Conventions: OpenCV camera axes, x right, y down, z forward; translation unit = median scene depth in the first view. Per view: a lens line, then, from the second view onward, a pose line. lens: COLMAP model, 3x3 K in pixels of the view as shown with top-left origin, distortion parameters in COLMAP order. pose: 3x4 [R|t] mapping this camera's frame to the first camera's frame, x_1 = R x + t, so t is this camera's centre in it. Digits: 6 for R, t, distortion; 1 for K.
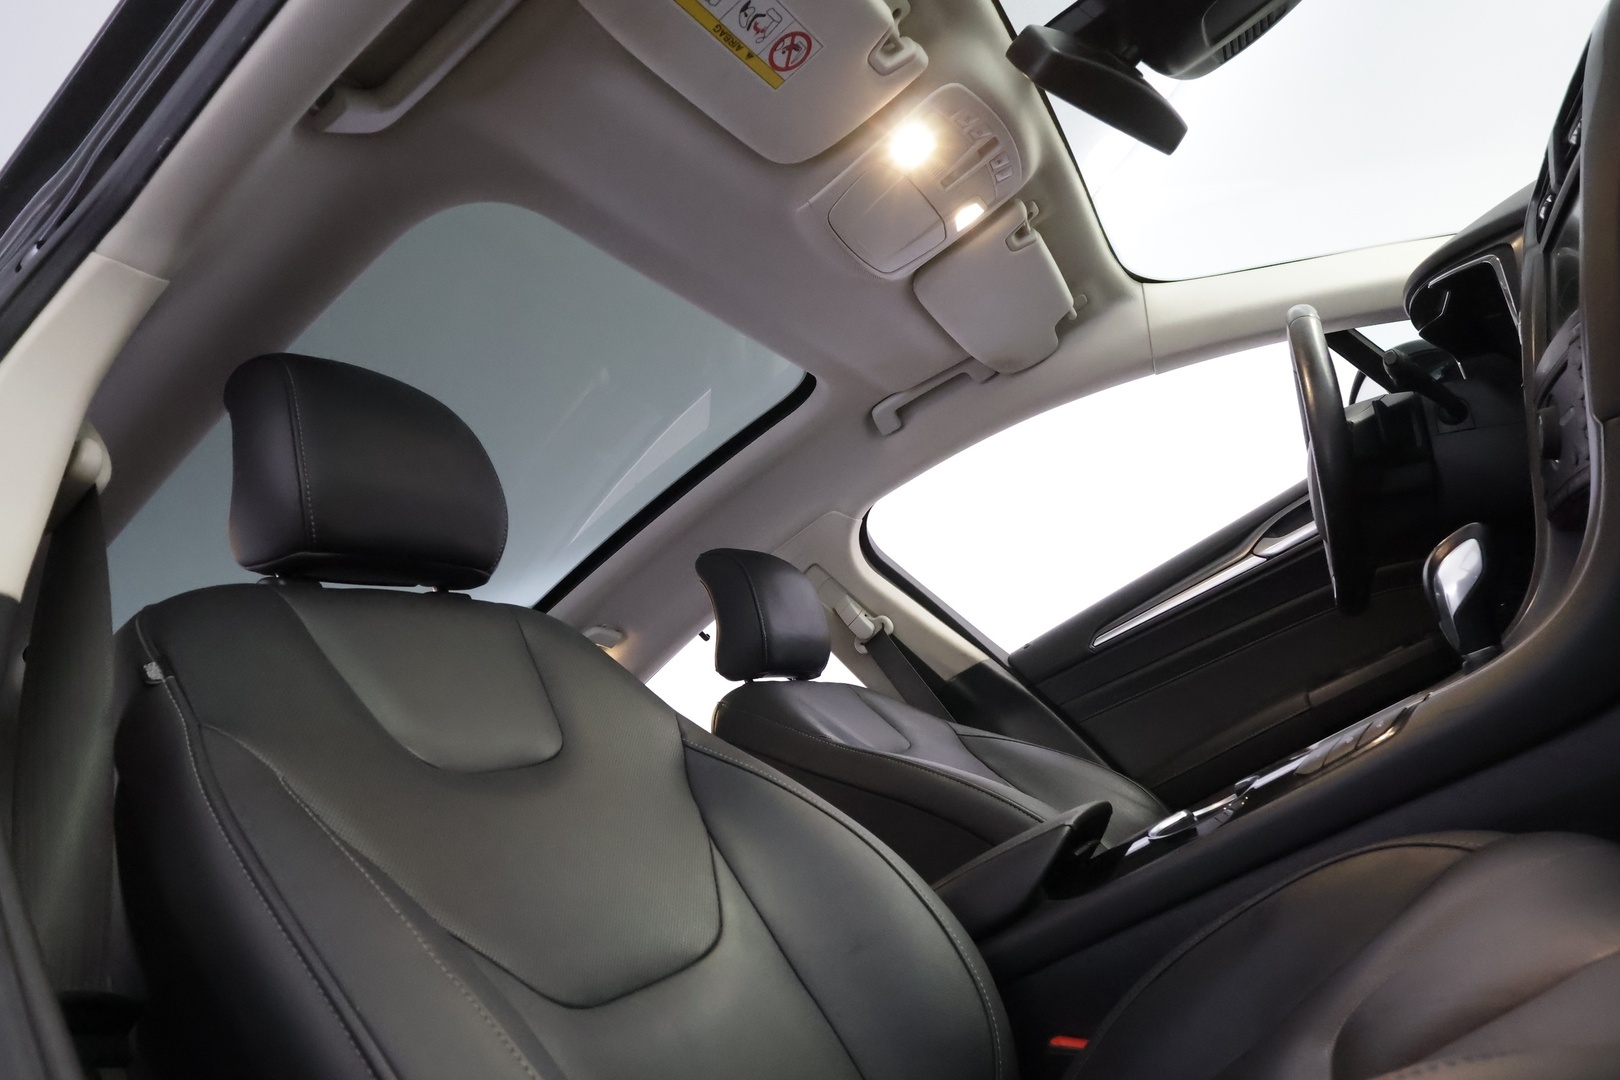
lens RADIAL K [[992.3, 0, 811.9], [0, 992.3, 537.8], [0, 0, 1]] dist [0.004603, 0.001794]
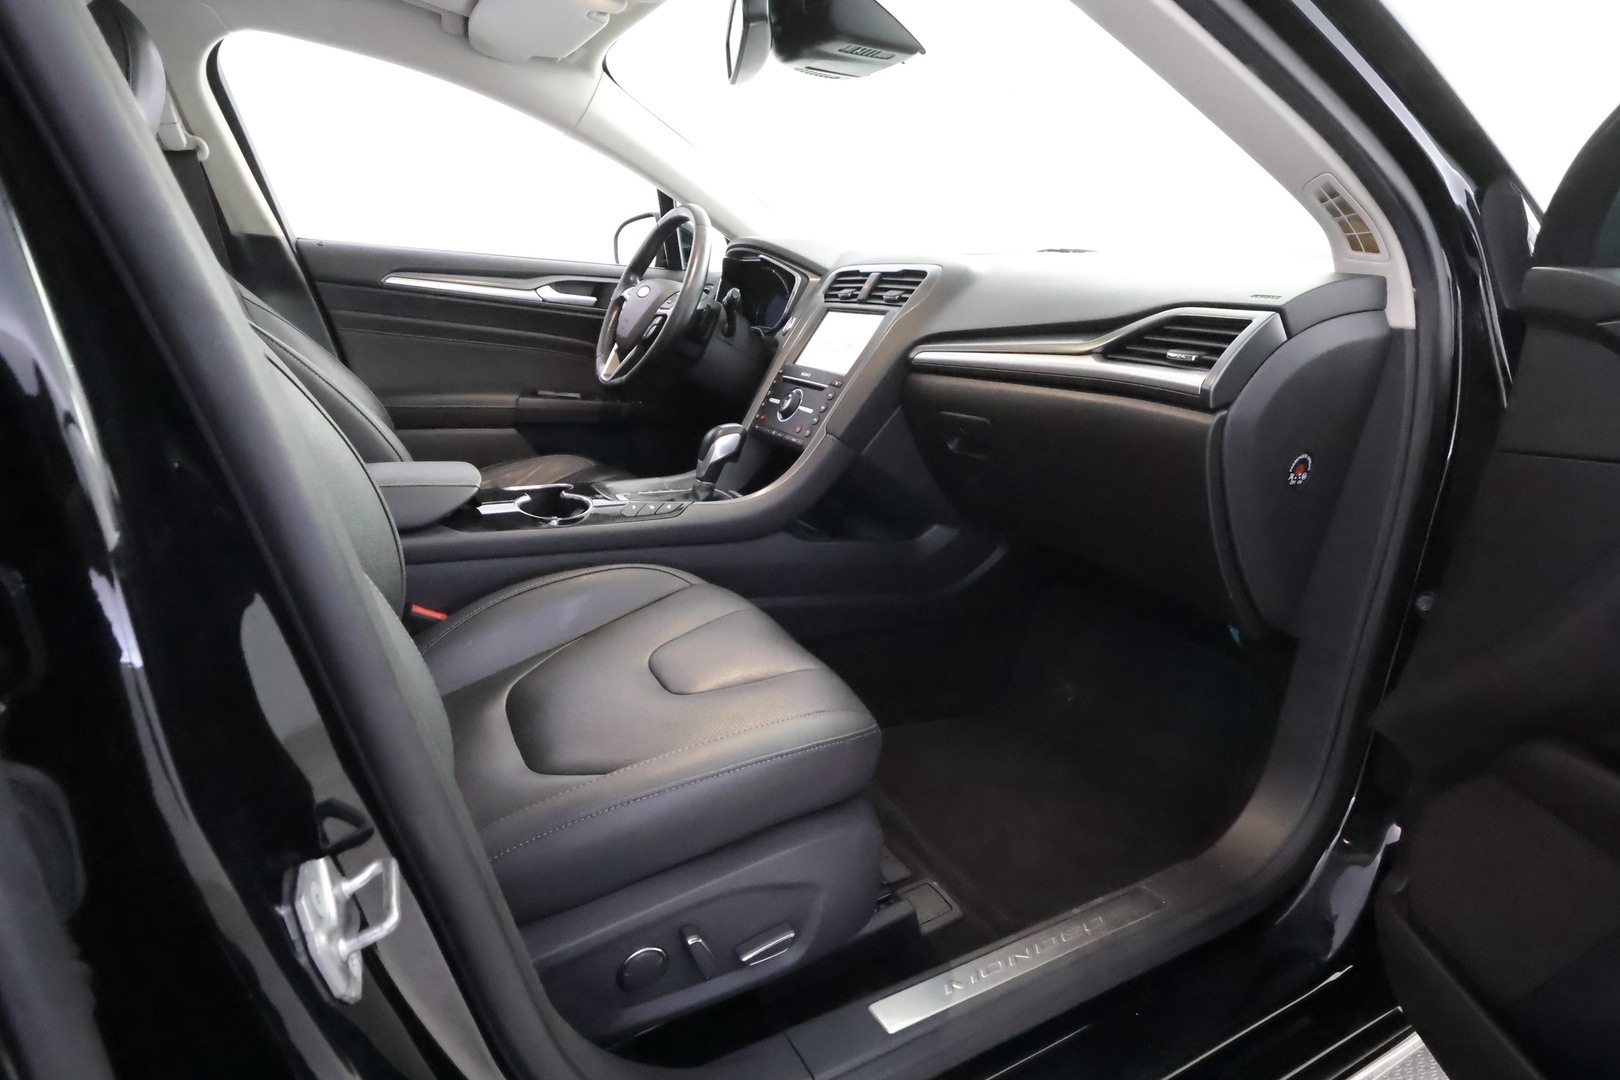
lens RADIAL K [[841.9, 0, 821.7], [0, 841.9, 538.1], [0, 0, 1]] dist [-0.000355, 0.000751]
pose [[0.410786, 0.223442, 0.883928, -0.343961], [-0.591414, 0.803163, 0.071820, -0.026166], [-0.693891, -0.552270, 0.462076, 0.008055]]
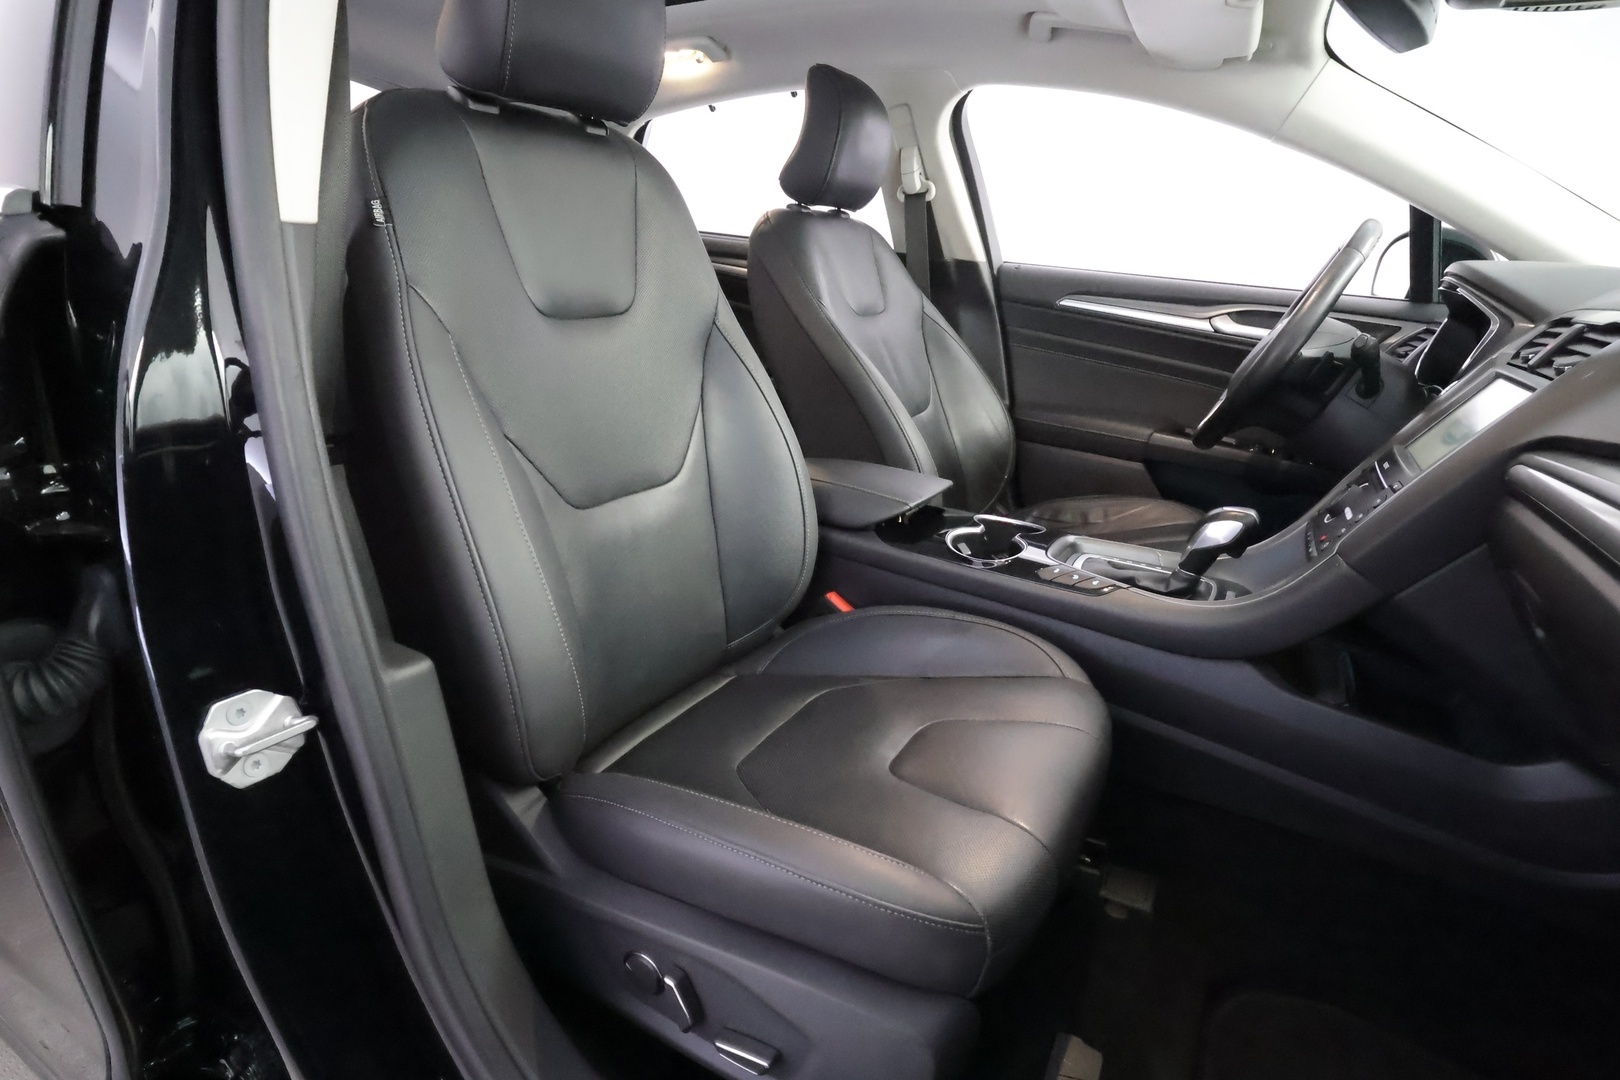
lens RADIAL K [[841.9, 0, 806.8], [0, 841.9, 532.8], [0, 0, 1]] dist [-0.000355, 0.000751]
pose [[0.863934, 0.463701, 0.196467, -0.064658], [-0.475516, 0.622643, 0.621450, -0.230324], [0.165839, -0.630315, 0.758420, -0.027912]]
